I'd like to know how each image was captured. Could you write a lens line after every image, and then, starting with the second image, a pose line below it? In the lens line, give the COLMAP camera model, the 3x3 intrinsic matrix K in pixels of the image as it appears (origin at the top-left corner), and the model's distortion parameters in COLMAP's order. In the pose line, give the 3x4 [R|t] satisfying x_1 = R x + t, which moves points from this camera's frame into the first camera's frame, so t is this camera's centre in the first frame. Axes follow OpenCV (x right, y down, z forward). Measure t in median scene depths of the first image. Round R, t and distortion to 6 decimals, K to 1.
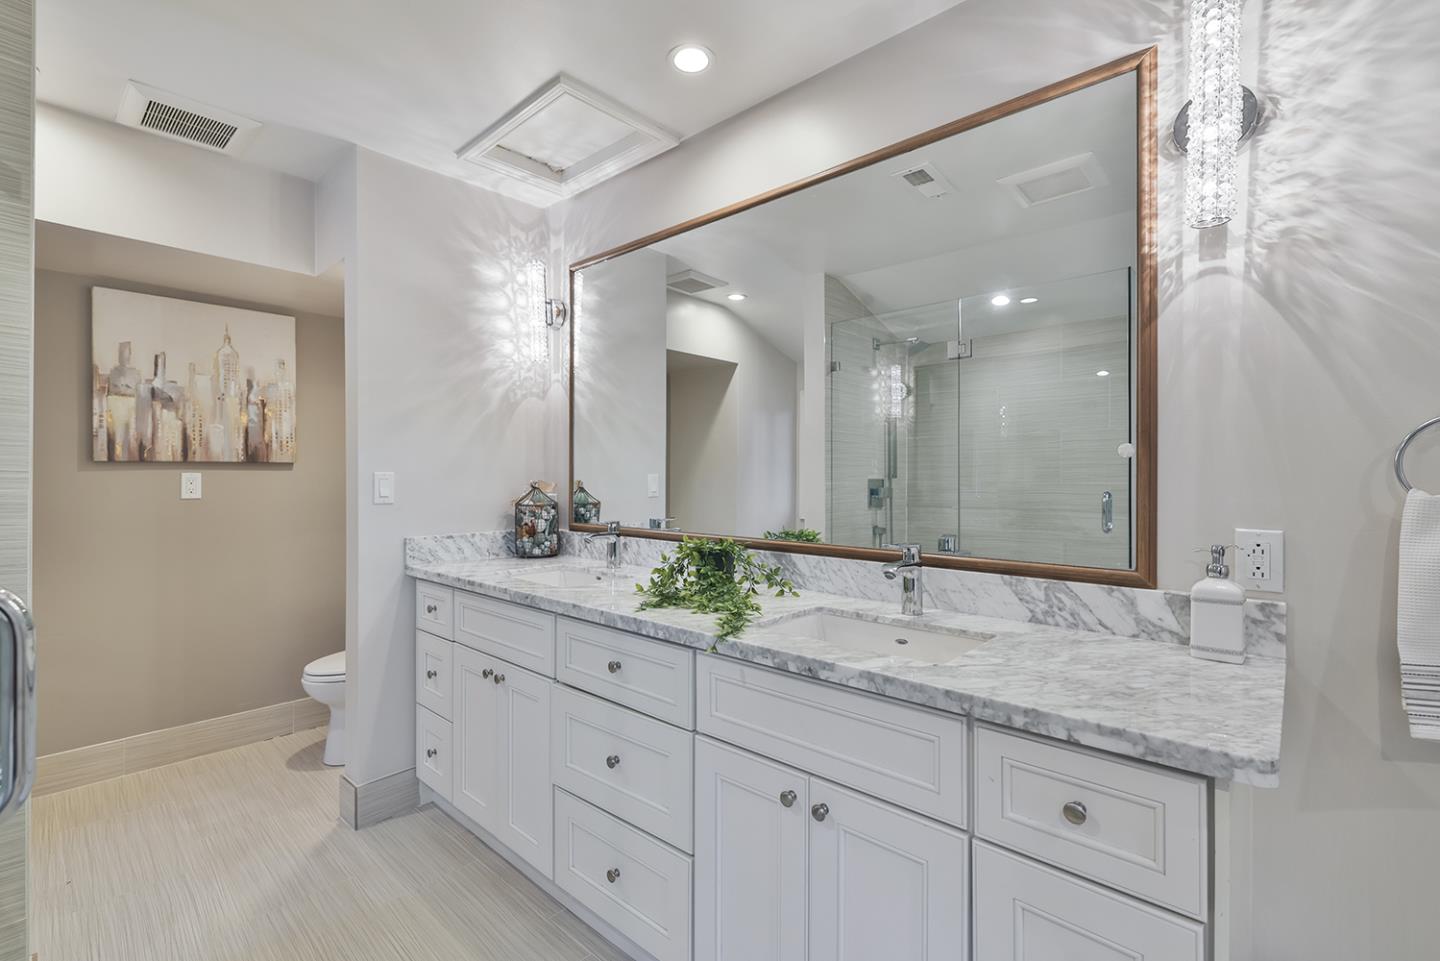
lens RADIAL K [[637.8, 0, 719.1], [0, 637.8, 477.4], [0, 0, 1]] dist [-0.002423, 0.000073]
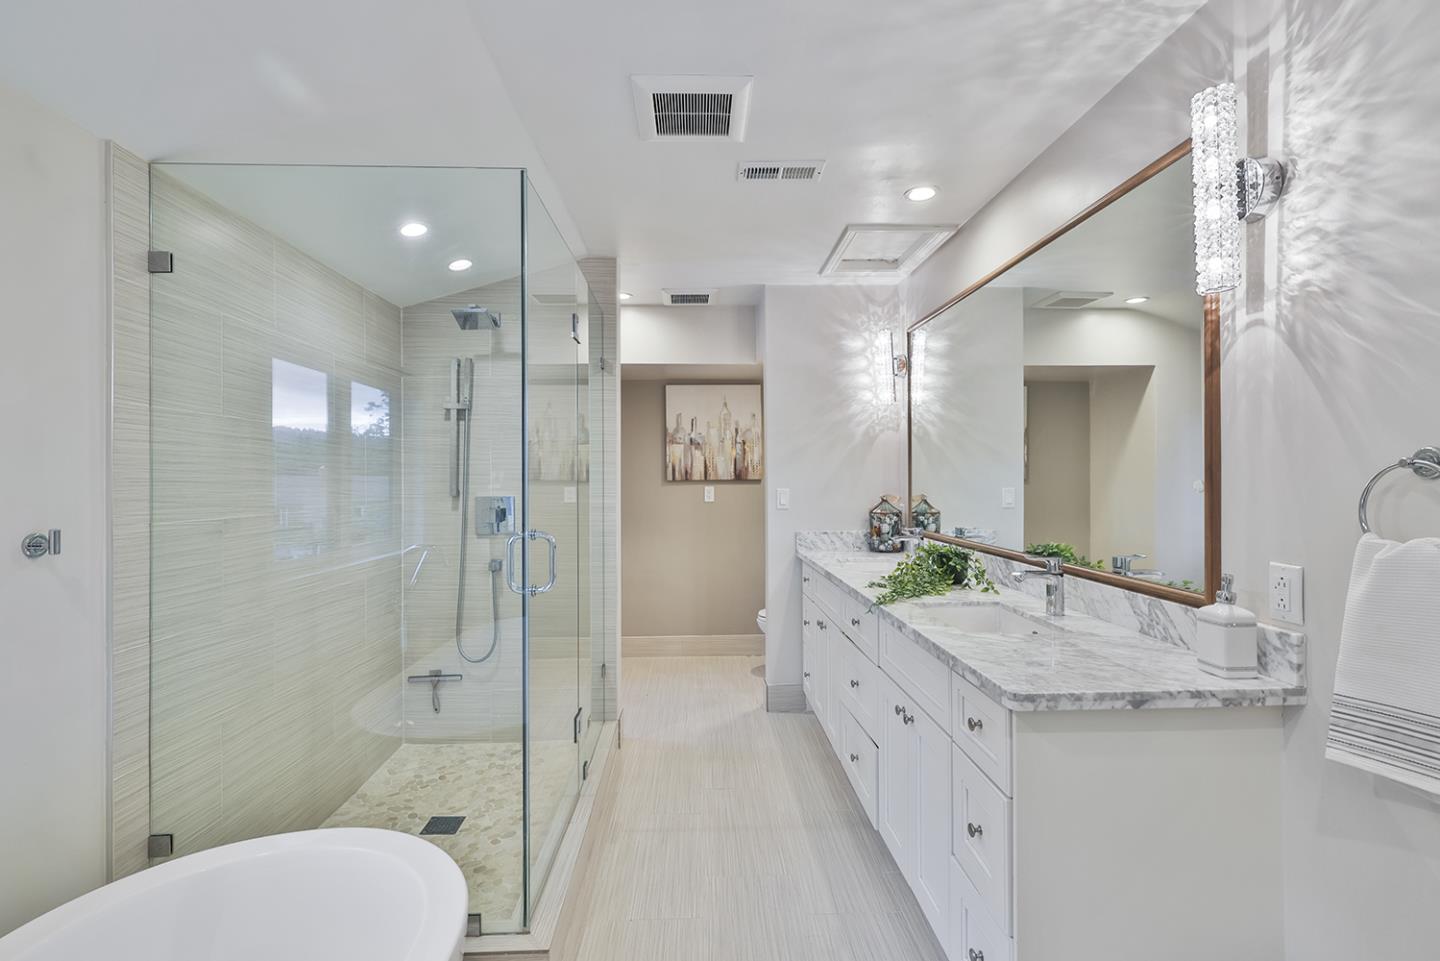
lens RADIAL K [[637.8, 0, 718.2], [0, 637.8, 480.1], [0, 0, 1]] dist [-0.002423, 0.000073]
pose [[0.707579, -0.002600, -0.706630, 0.538478], [0.005368, 0.999984, 0.001695, -0.038436], [0.706614, -0.004993, 0.707582, -0.248738]]
